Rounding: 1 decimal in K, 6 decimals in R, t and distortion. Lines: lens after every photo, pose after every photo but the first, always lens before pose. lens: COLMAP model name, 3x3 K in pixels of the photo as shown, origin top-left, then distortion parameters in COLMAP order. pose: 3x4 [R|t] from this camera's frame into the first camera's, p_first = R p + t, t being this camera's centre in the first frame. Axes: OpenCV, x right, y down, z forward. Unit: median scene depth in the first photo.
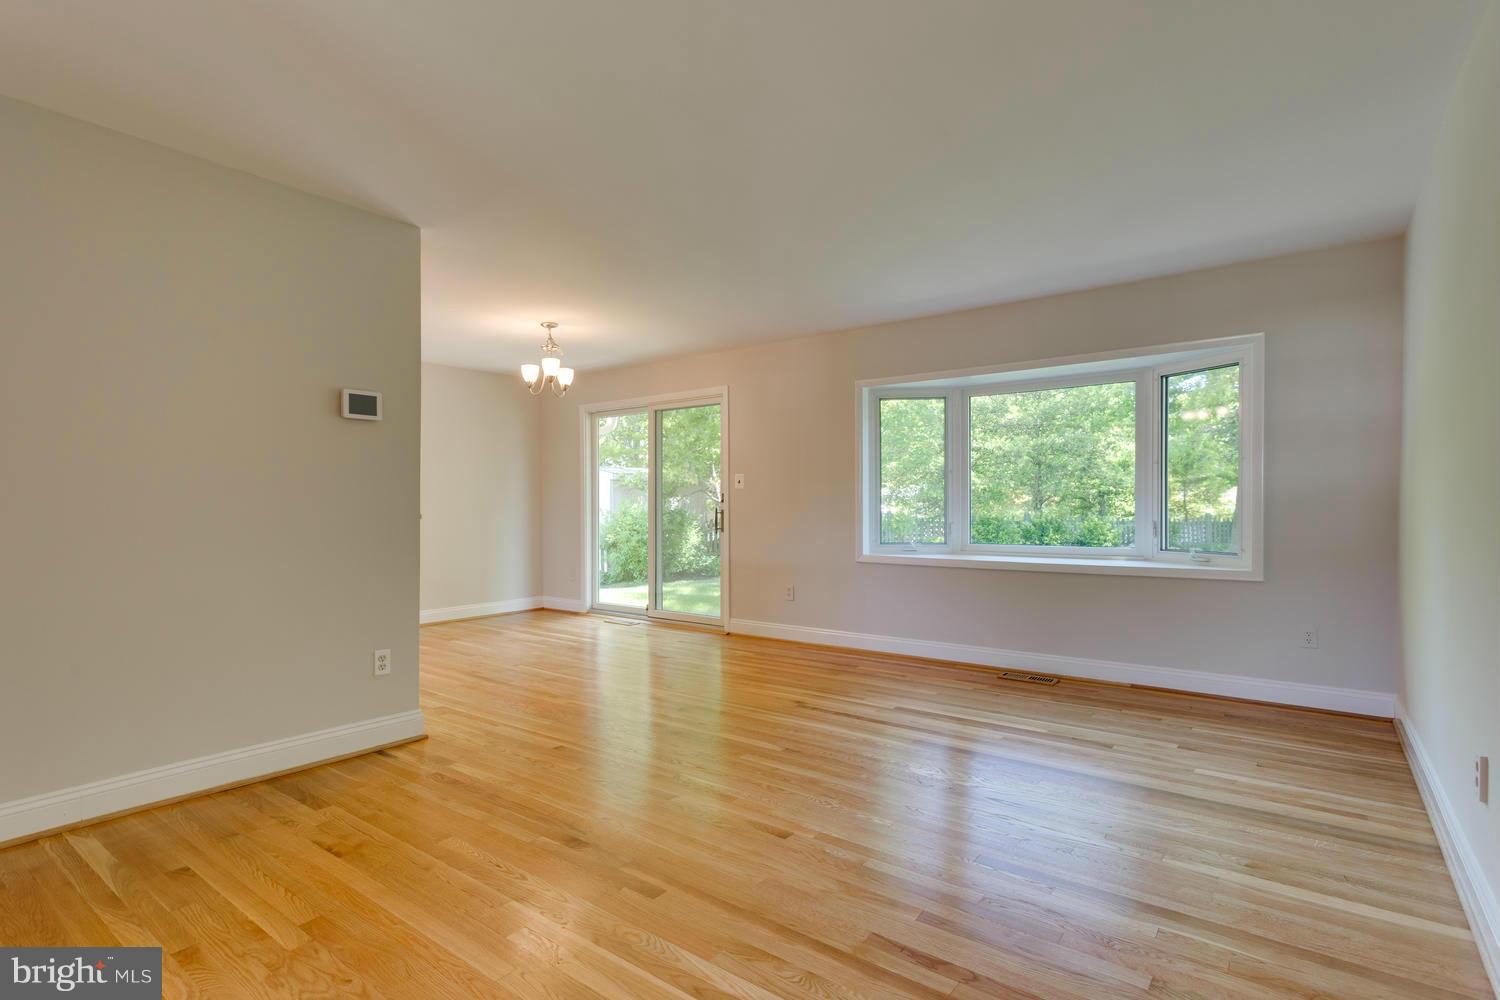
lens RADIAL K [[713.0, 0, 737.4], [0, 713.0, 502.4], [0, 0, 1]] dist [0.002567, 0.002382]
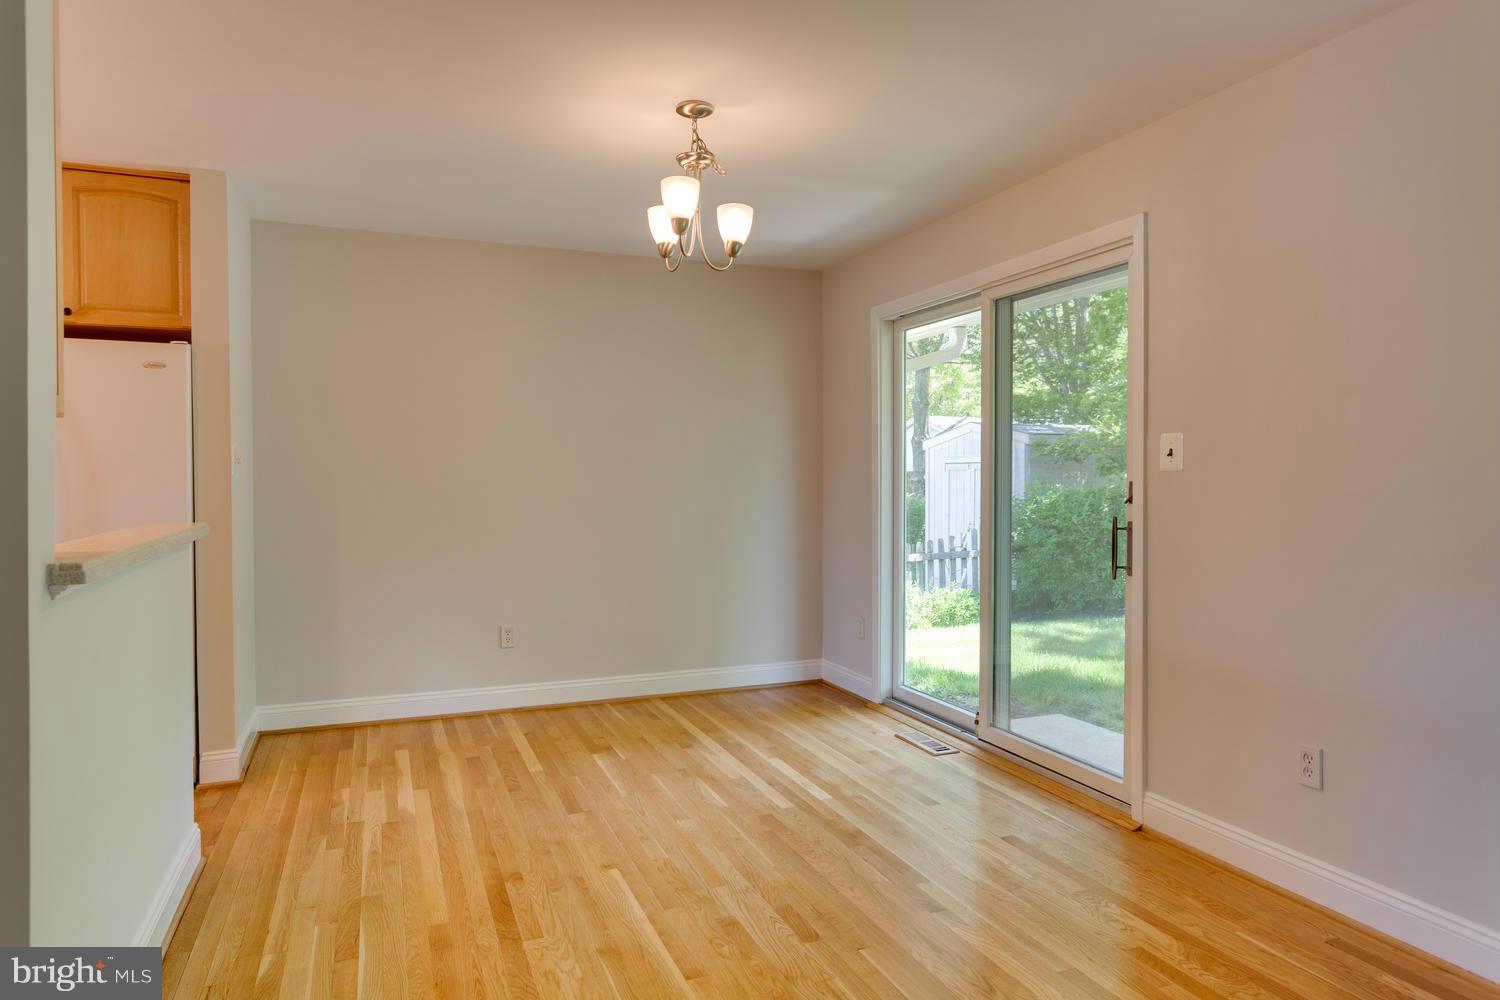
lens RADIAL K [[931.1, 0, 766.4], [0, 931.1, 490.1], [0, 0, 1]] dist [-0.033483, 0.004372]
pose [[0.877466, 0.006269, -0.479597, 0.057531], [0.002696, 0.999834, 0.018001, -0.020377], [0.479631, -0.017088, 0.877304, 0.499905]]
